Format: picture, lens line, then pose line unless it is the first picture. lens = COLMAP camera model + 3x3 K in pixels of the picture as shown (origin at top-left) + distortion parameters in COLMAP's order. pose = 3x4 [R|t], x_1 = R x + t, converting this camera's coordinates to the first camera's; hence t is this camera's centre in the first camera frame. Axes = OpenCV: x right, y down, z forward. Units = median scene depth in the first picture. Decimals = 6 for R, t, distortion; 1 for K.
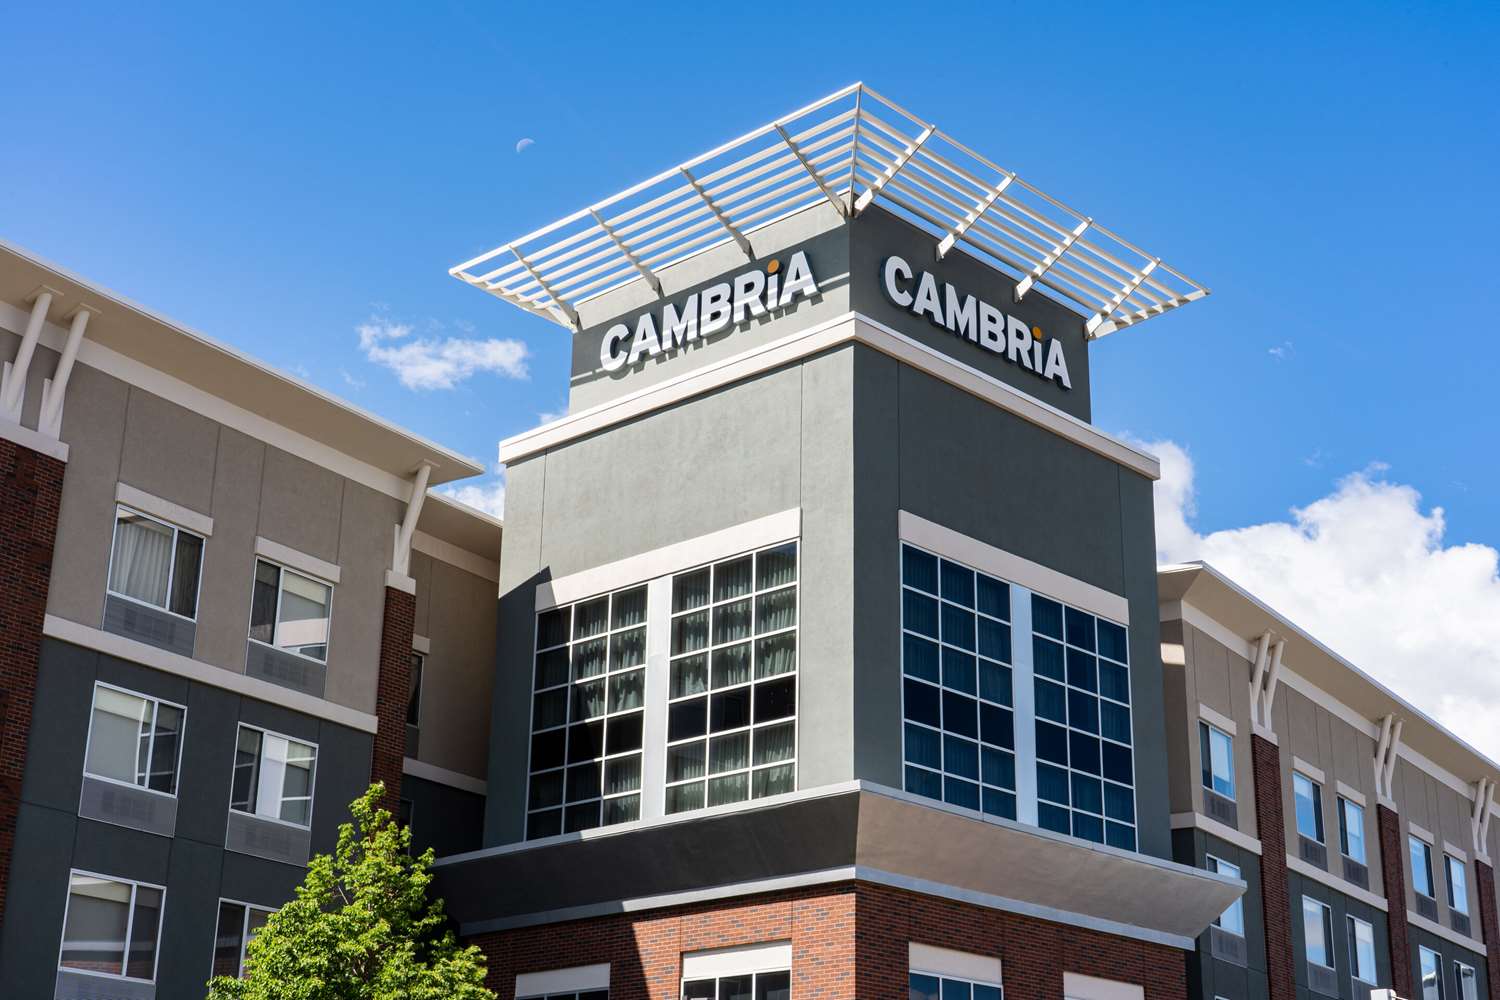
lens RADIAL K [[2134.9, 0, 761.6], [0, 2134.9, 496.6], [0, 0, 1]] dist [0.141510, 0.000000]
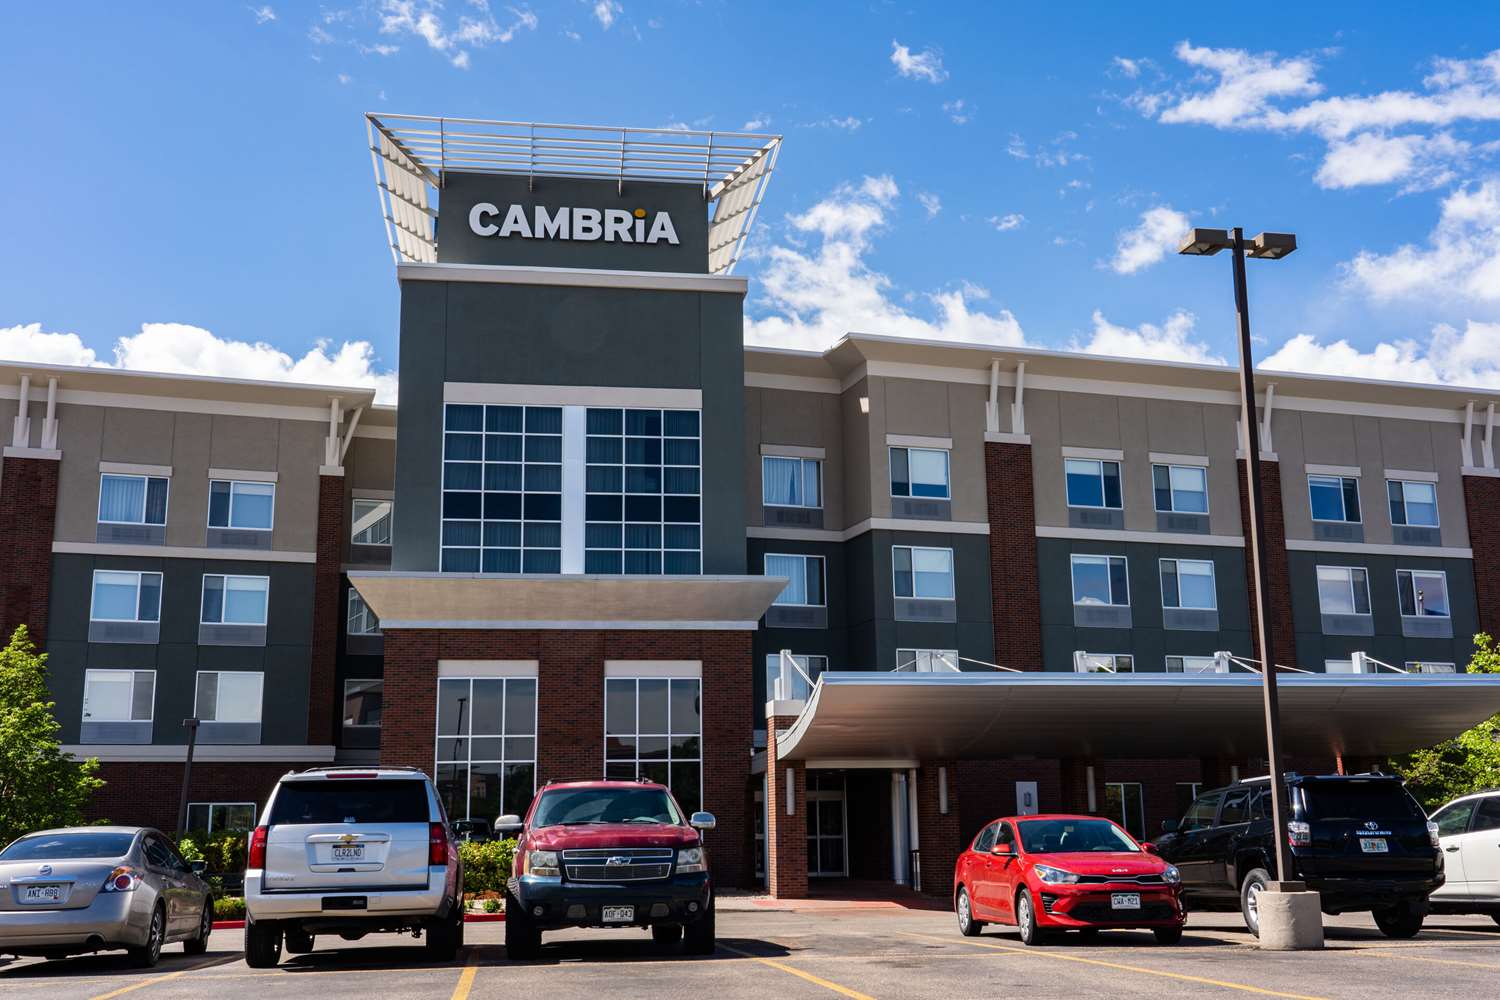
lens RADIAL K [[1521.9, 0, 747.3], [0, 1521.9, 490.2], [0, 0, 1]] dist [0.072419, 0.000000]
pose [[0.784082, -0.162646, -0.598967, 0.810075], [0.236452, 0.970555, 0.045980, 0.076079], [0.573852, -0.177679, 0.799453, 0.220465]]
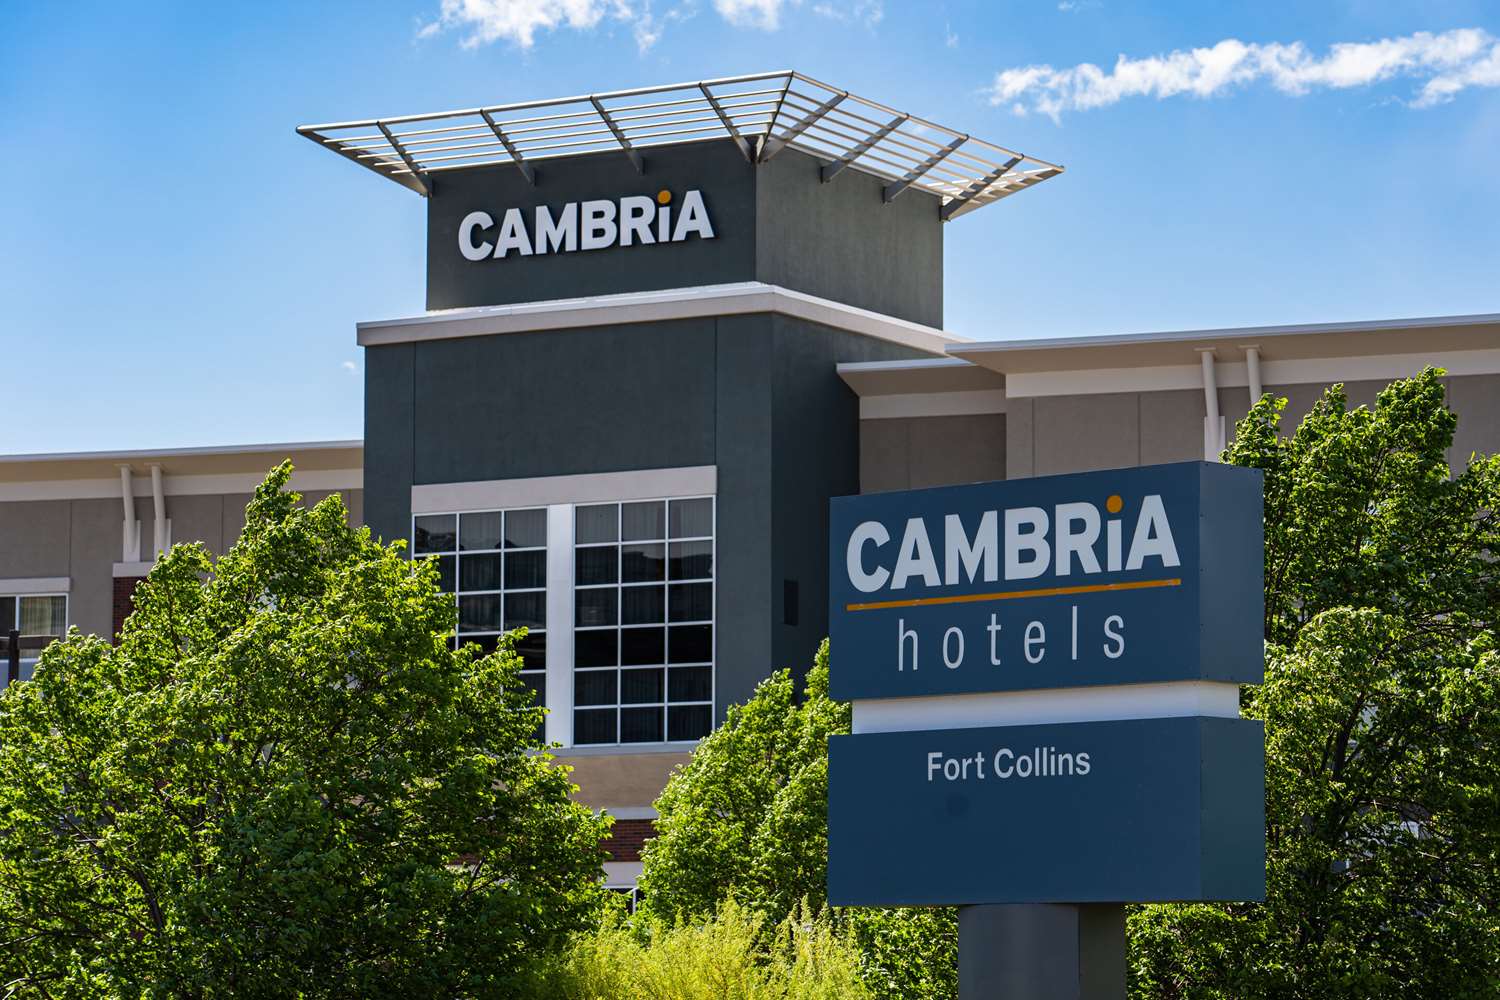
lens RADIAL K [[4749.9, 0, 750.9], [0, 4749.9, 498.4], [0, 0, 1]] dist [0.266427, 0.000000]
pose [[0.222429, -0.125045, -0.966897, 2.326188], [0.333000, 0.941843, -0.045200, 0.170154], [0.916317, -0.311922, 0.251133, 0.494474]]
